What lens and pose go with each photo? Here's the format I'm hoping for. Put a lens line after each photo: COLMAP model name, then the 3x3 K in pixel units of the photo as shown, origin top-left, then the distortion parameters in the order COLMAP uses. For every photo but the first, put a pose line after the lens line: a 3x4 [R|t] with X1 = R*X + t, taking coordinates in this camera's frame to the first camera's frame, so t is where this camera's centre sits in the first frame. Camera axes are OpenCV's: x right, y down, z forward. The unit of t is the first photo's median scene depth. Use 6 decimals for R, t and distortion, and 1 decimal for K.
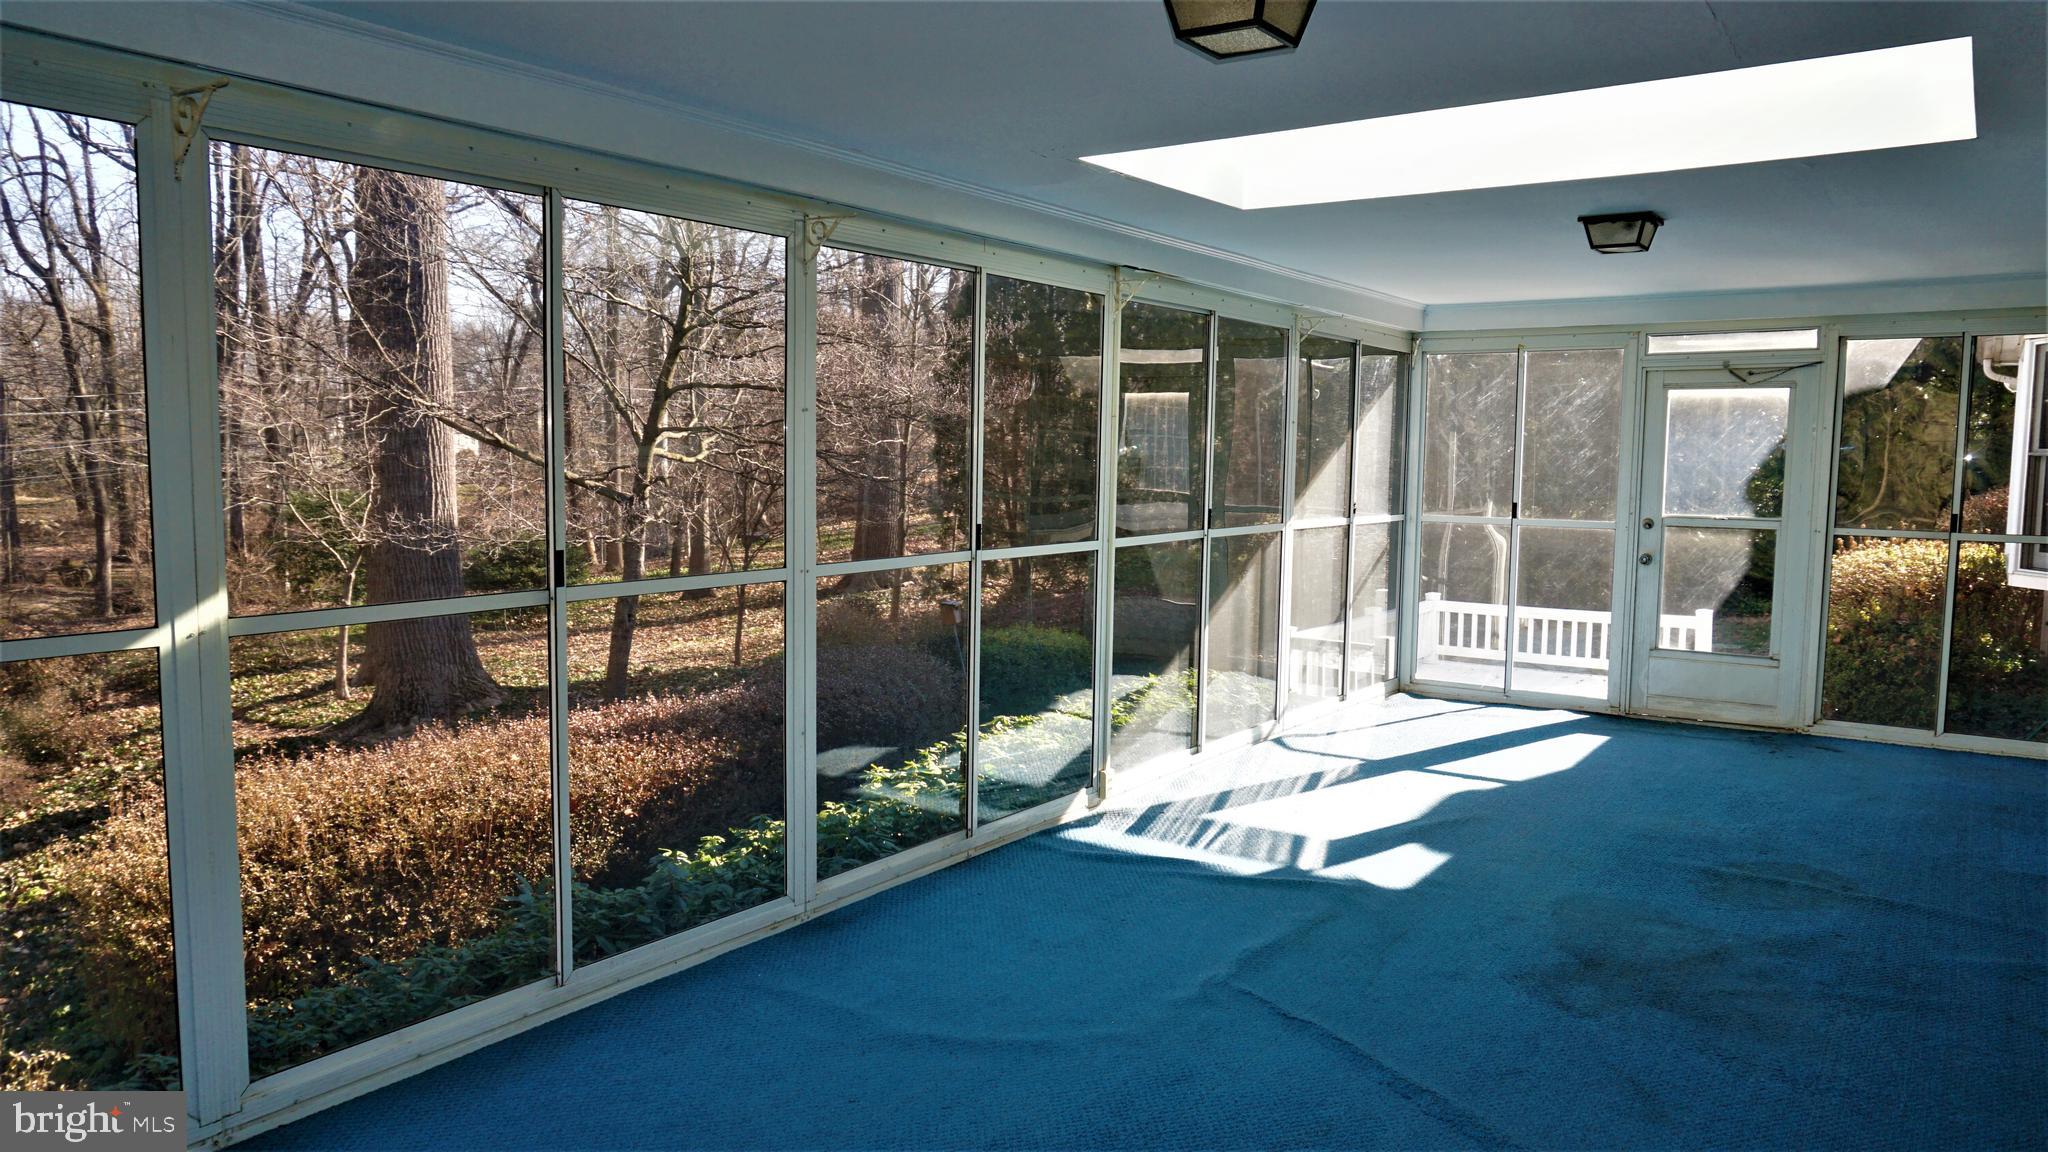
lens RADIAL K [[1374.8, 0, 1026.3], [0, 1374.8, 579.5], [0, 0, 1]] dist [-0.039233, 0.018094]
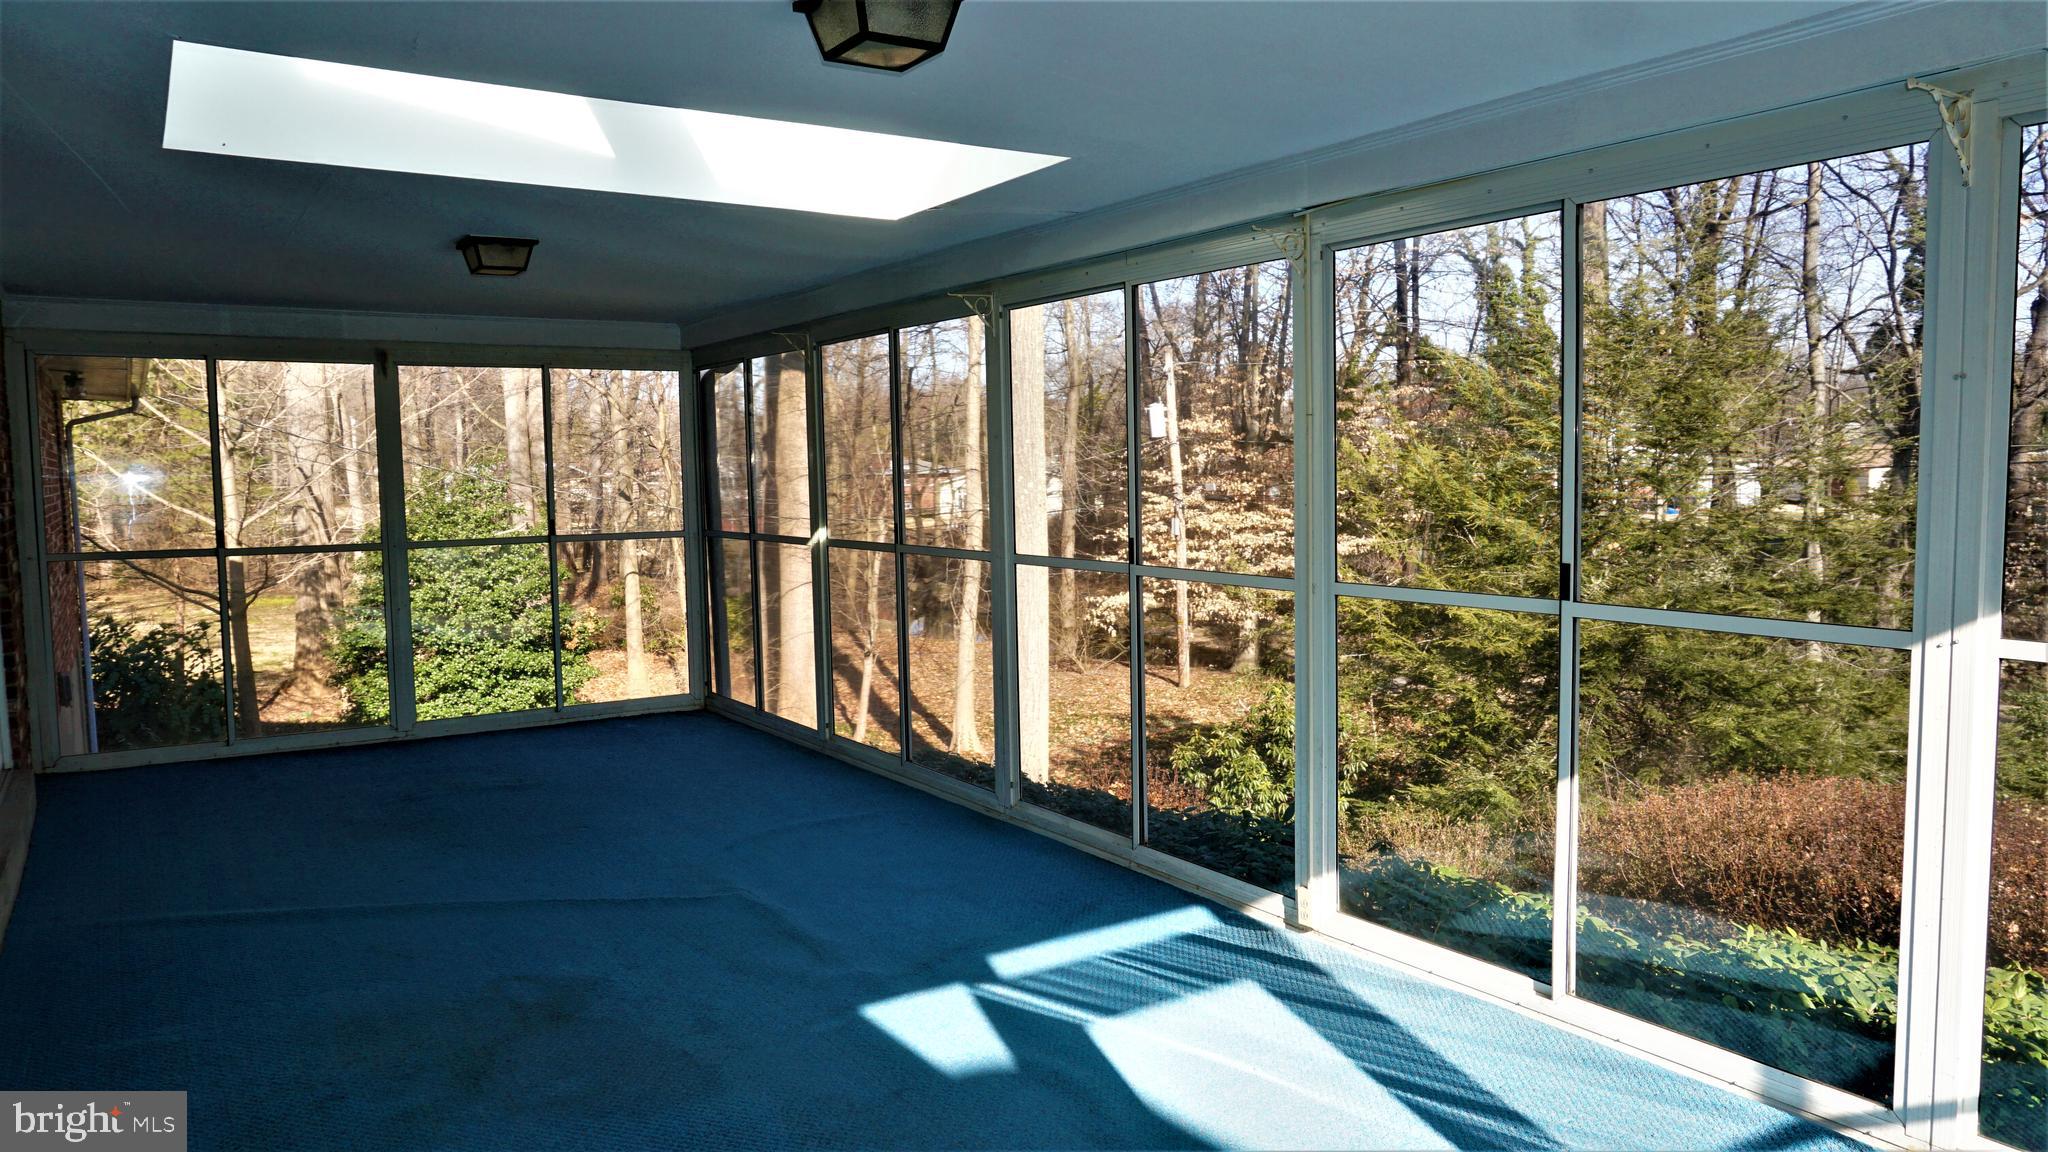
lens RADIAL K [[1374.8, 0, 1025.4], [0, 1374.8, 575.3], [0, 0, 1]] dist [-0.039233, 0.018094]
pose [[-0.359033, 0.074140, -0.930375, 0.892995], [-0.075237, 0.991297, 0.108029, -0.112316], [0.930287, 0.108785, -0.350330, 1.236292]]
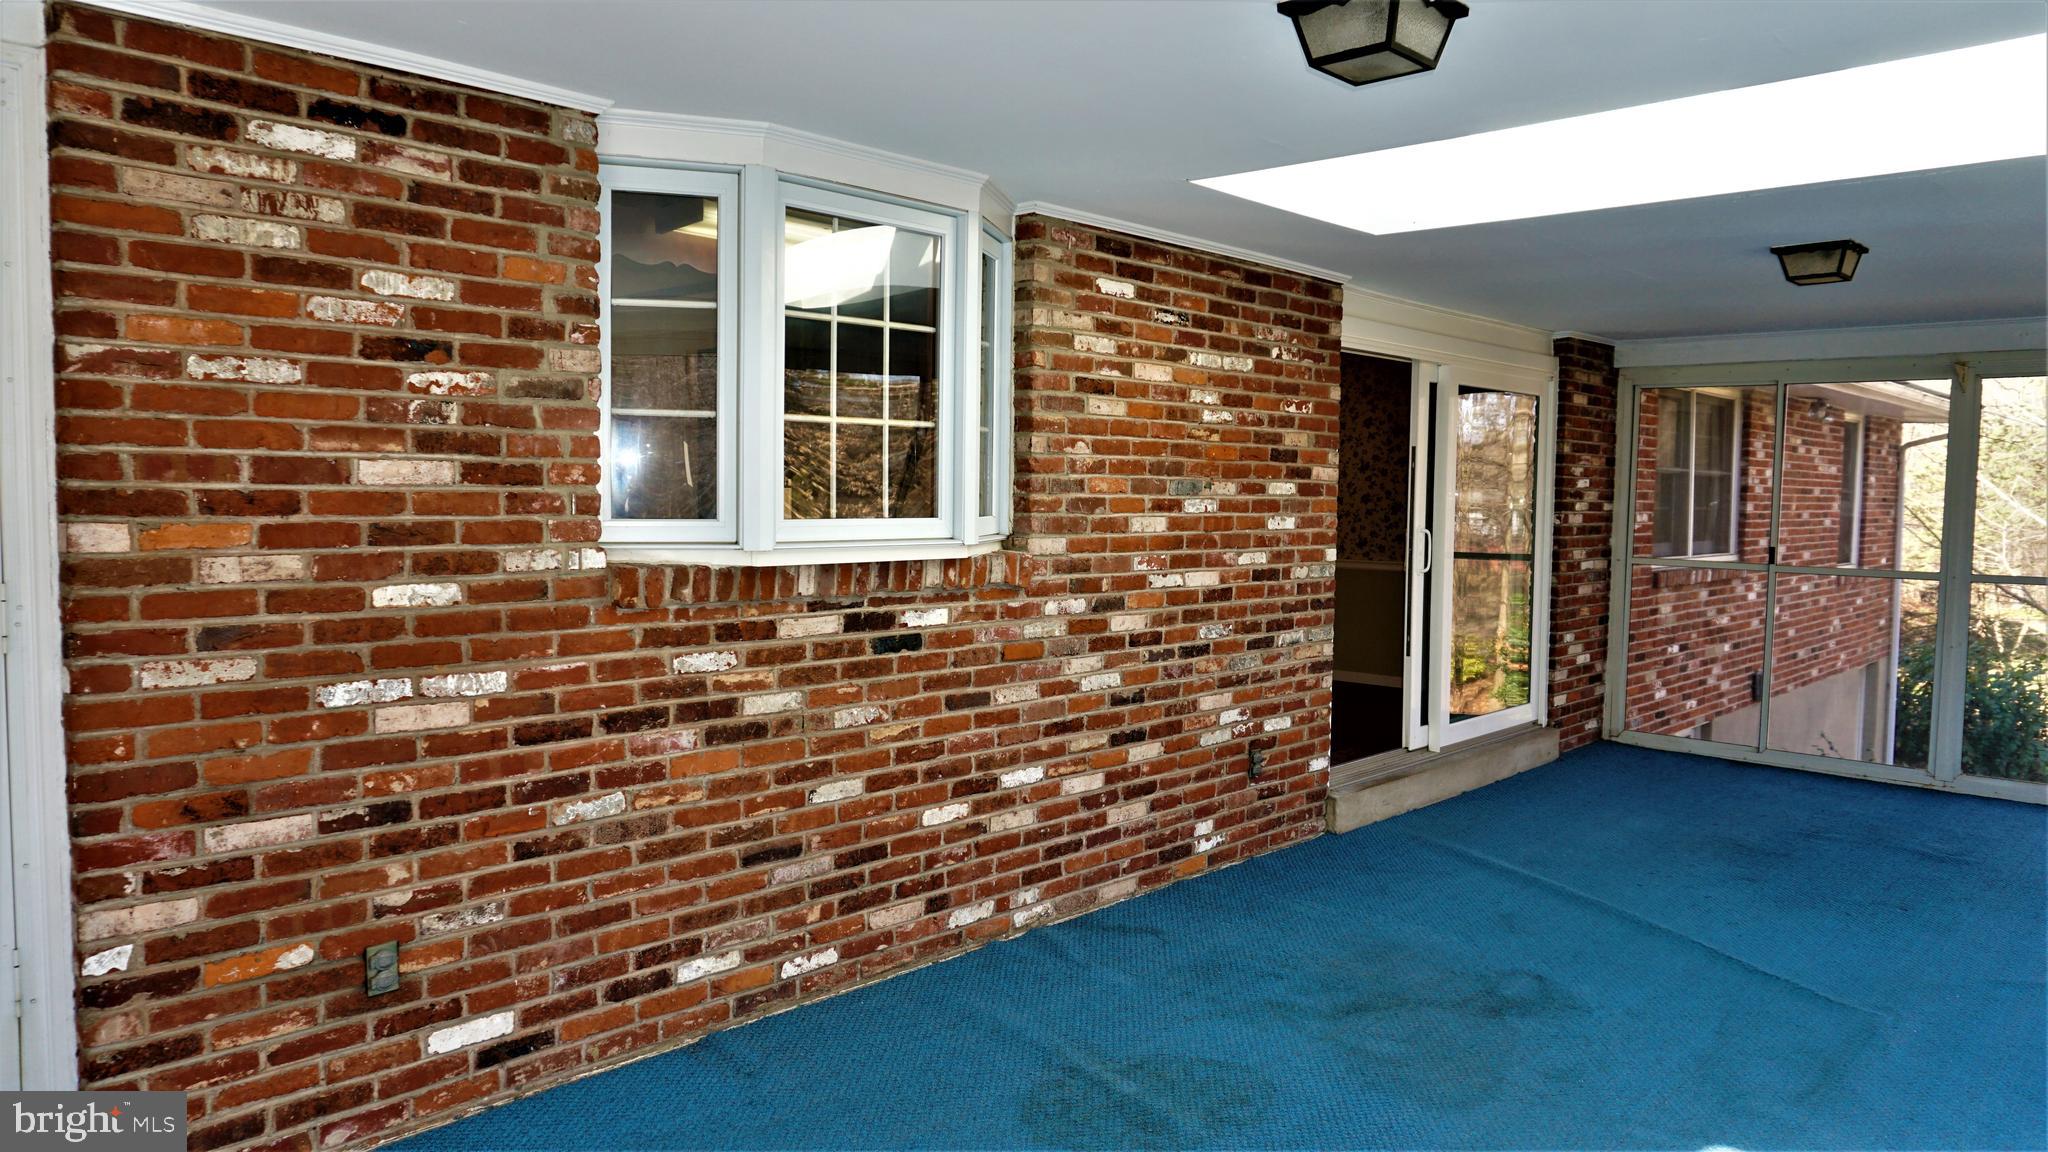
lens RADIAL K [[1374.8, 0, 1025.3], [0, 1374.8, 571.8], [0, 0, 1]] dist [-0.039233, 0.018094]
pose [[-0.989382, -0.025226, 0.143130, 0.477232], [-0.002942, 0.988097, 0.153807, -0.141265], [-0.145306, 0.151753, -0.977679, 1.523722]]
